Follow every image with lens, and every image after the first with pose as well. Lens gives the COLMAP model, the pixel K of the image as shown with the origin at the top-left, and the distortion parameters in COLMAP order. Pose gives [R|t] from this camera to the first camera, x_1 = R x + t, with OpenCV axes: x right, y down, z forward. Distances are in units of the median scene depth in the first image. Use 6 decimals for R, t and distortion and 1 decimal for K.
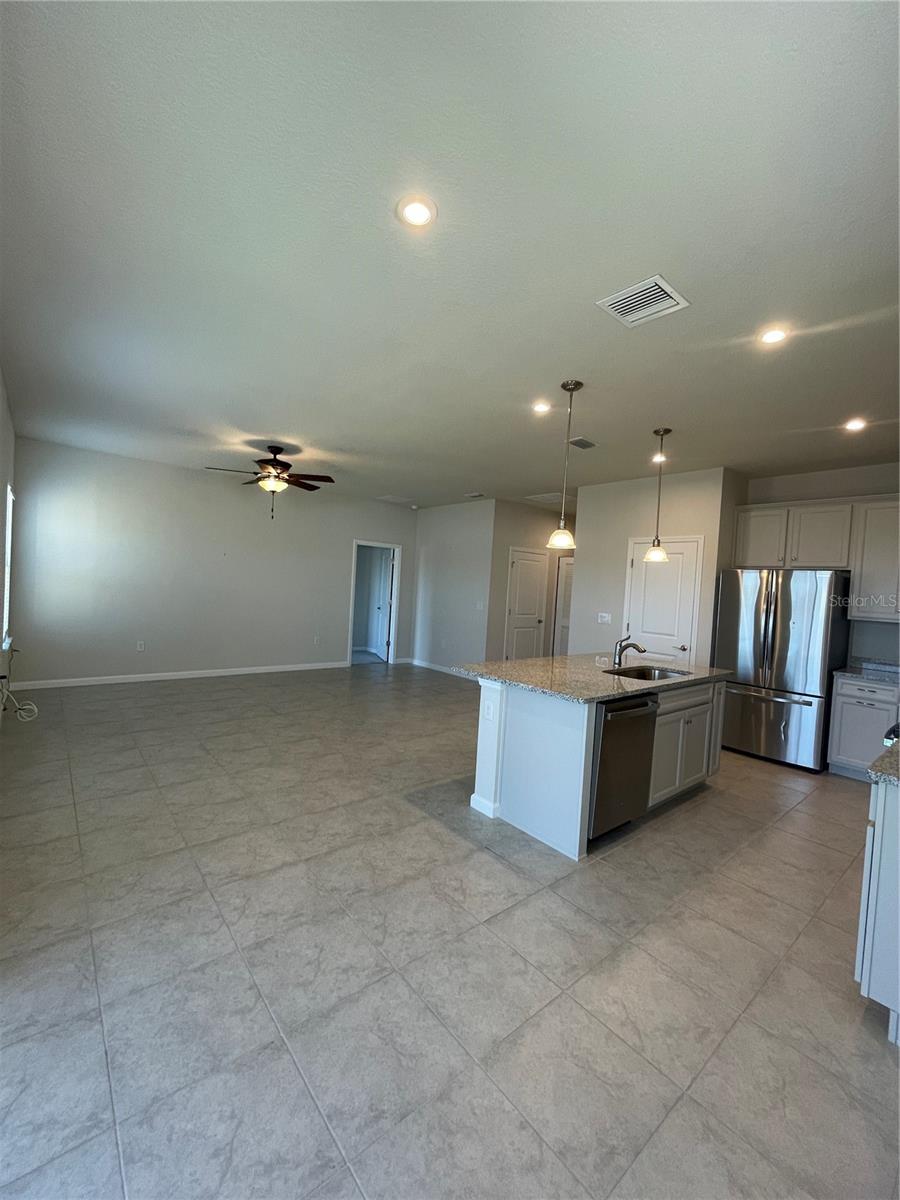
lens RADIAL K [[487.8, 0, 449.2], [0, 487.8, 599.2], [0, 0, 1]] dist [-0.001882, -0.000627]
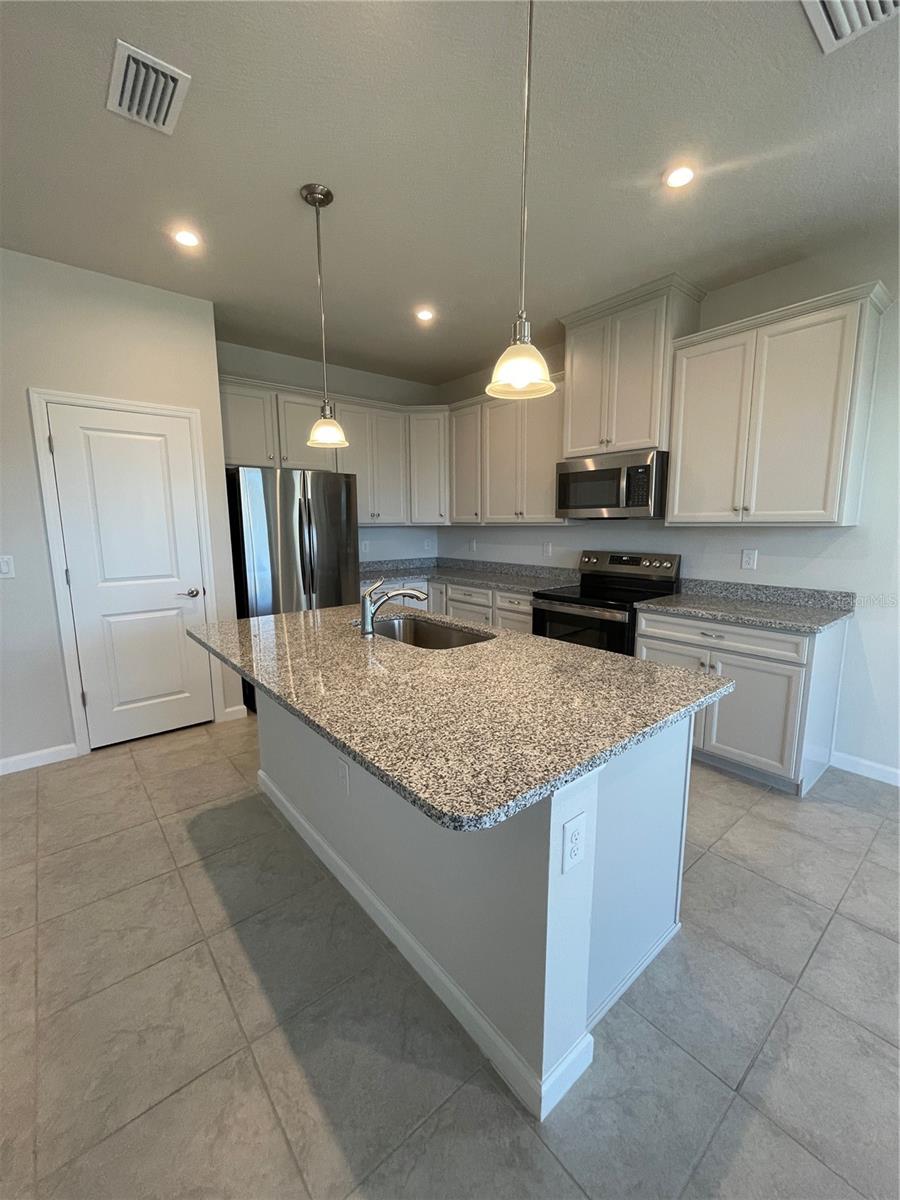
lens RADIAL K [[487.8, 0, 449.2], [0, 487.8, 599.2], [0, 0, 1]] dist [-0.001882, -0.000627]
pose [[0.005896, -0.211341, 0.977395, -0.226366], [0.039269, 0.976707, 0.210955, -0.020183], [-0.999211, 0.037137, 0.014058, 1.079129]]
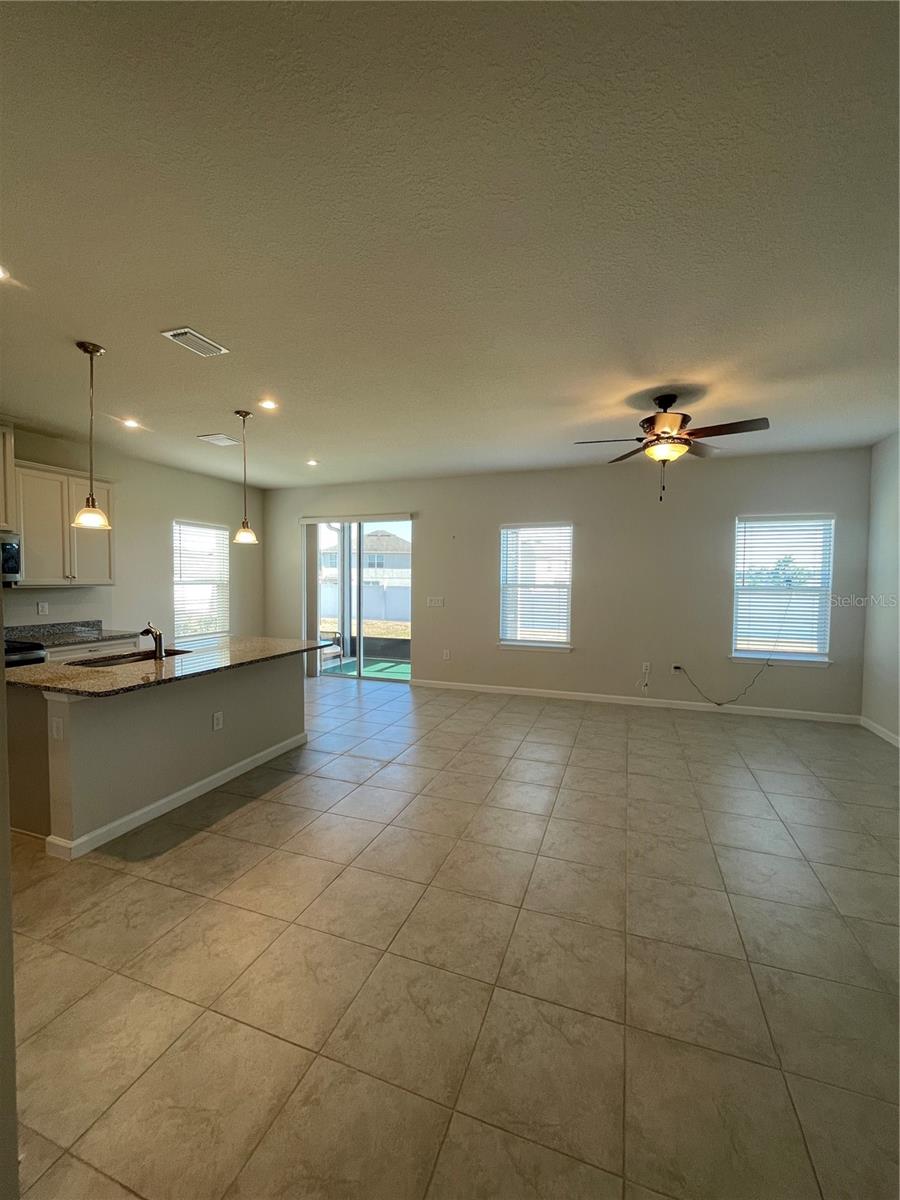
lens RADIAL K [[487.8, 0, 449.2], [0, 487.8, 599.2], [0, 0, 1]] dist [-0.001882, -0.000627]
pose [[-0.866165, -0.040556, -0.498109, 0.400059], [-0.071343, 0.996528, 0.042922, -0.051467], [0.494639, 0.072714, -0.866051, 2.394256]]
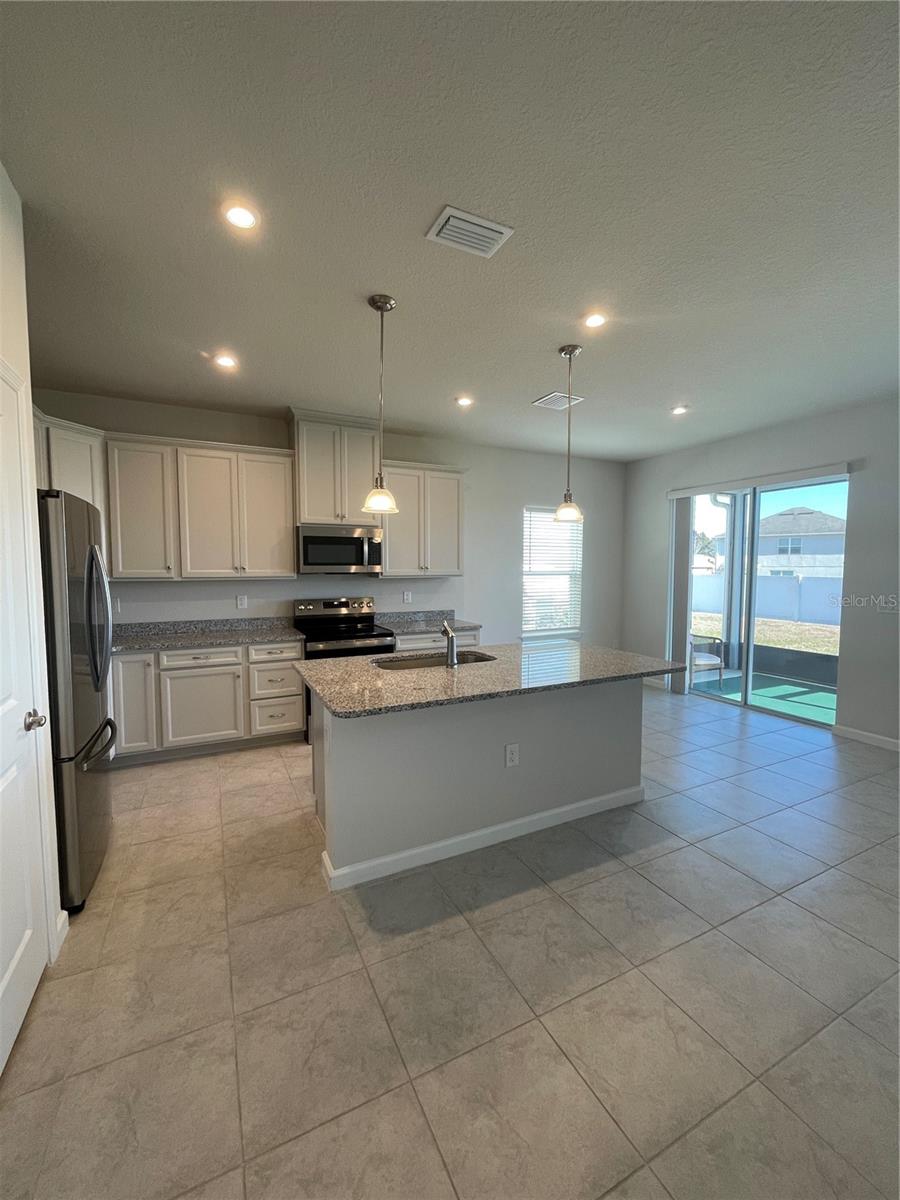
lens RADIAL K [[487.8, 0, 449.2], [0, 487.8, 599.2], [0, 0, 1]] dist [-0.001882, -0.000627]
pose [[-0.970410, -0.070826, 0.230844, 0.225679], [-0.046077, 0.992763, 0.110896, -0.049238], [-0.237028, 0.096978, -0.966650, 2.023745]]
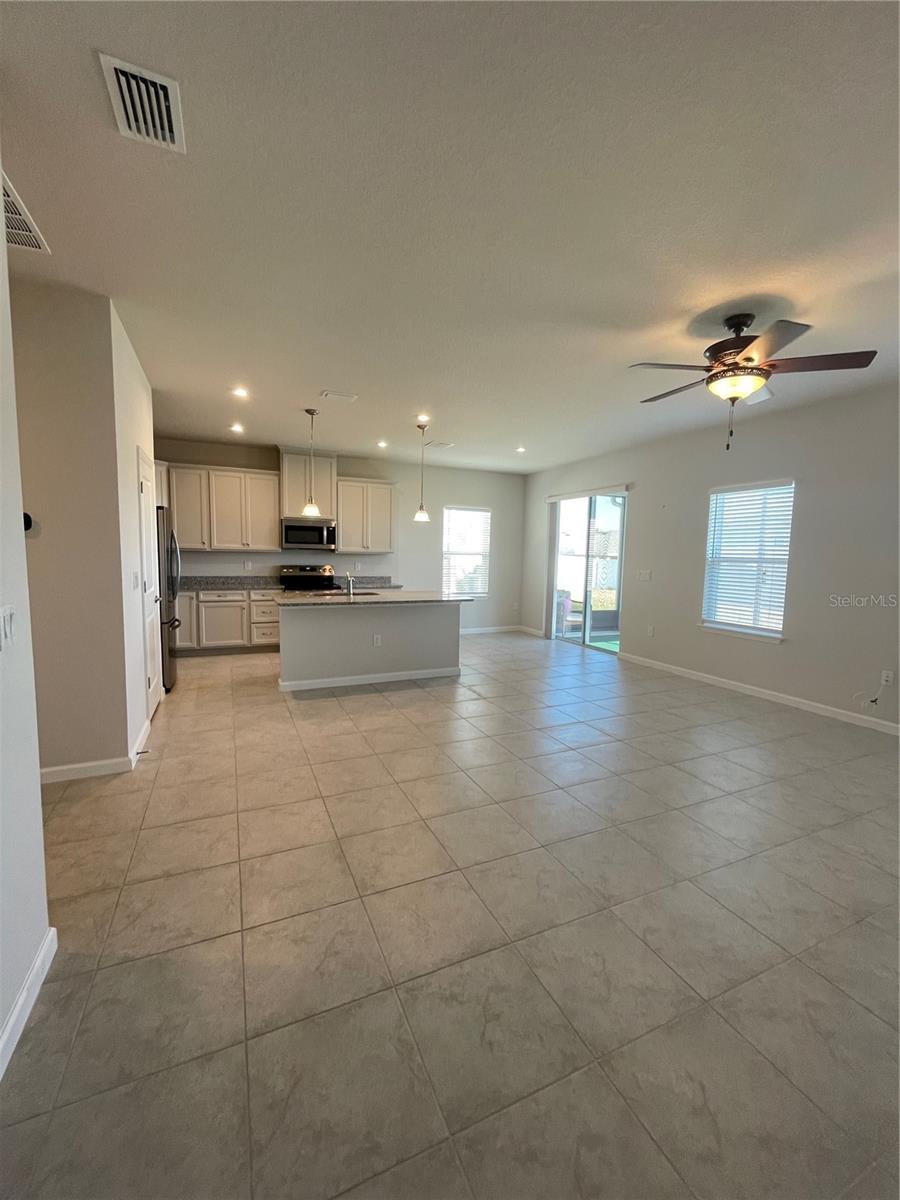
lens RADIAL K [[487.8, 0, 449.2], [0, 487.8, 599.2], [0, 0, 1]] dist [-0.001882, -0.000627]
pose [[-0.959866, -0.099900, 0.262062, -0.354274], [-0.064087, 0.987814, 0.141829, -0.082790], [-0.273037, 0.119343, -0.954572, 2.702941]]
